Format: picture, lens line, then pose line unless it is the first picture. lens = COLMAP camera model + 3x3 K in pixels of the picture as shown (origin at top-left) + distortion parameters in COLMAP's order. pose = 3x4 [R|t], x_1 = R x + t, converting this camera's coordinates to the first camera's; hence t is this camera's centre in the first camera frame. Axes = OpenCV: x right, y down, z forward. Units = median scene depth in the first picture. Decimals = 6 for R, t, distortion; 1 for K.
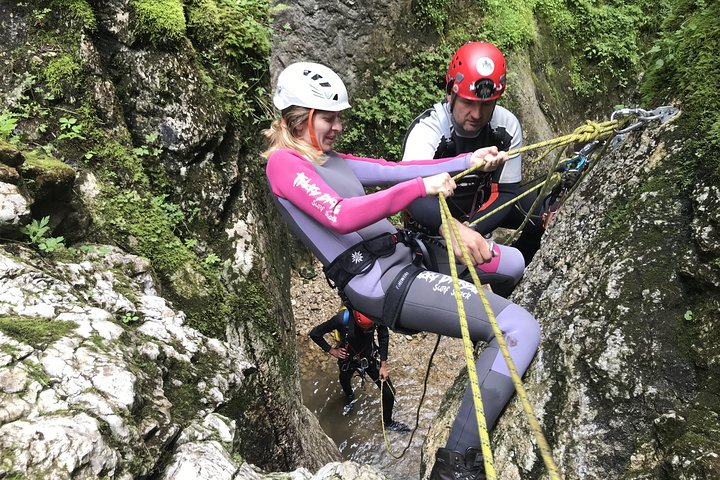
lens RADIAL K [[518.6, 0, 360.2], [0, 518.6, 239.6], [0, 0, 1]] dist [-0.000493, 0.000436]
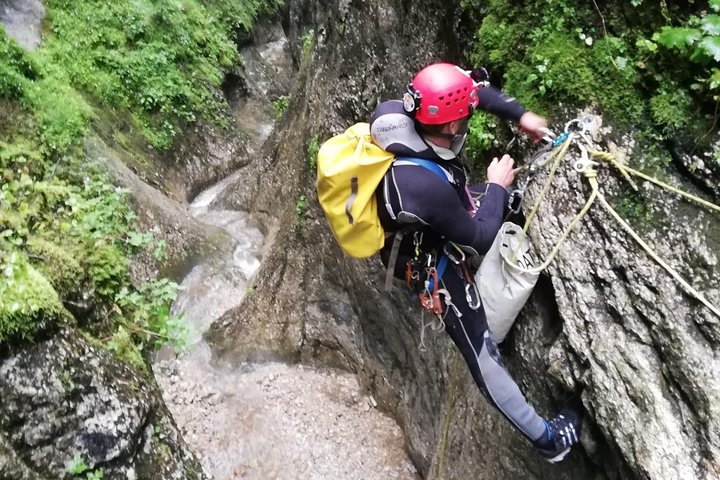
lens RADIAL K [[644.4, 0, 360.2], [0, 644.4, 240.1], [0, 0, 1]] dist [-0.005786, -0.005859]
pose [[0.640029, -0.490080, 0.591764, -0.517400], [0.565931, 0.821615, 0.068346, -0.283227], [-0.519697, 0.291154, 0.803209, 0.093291]]
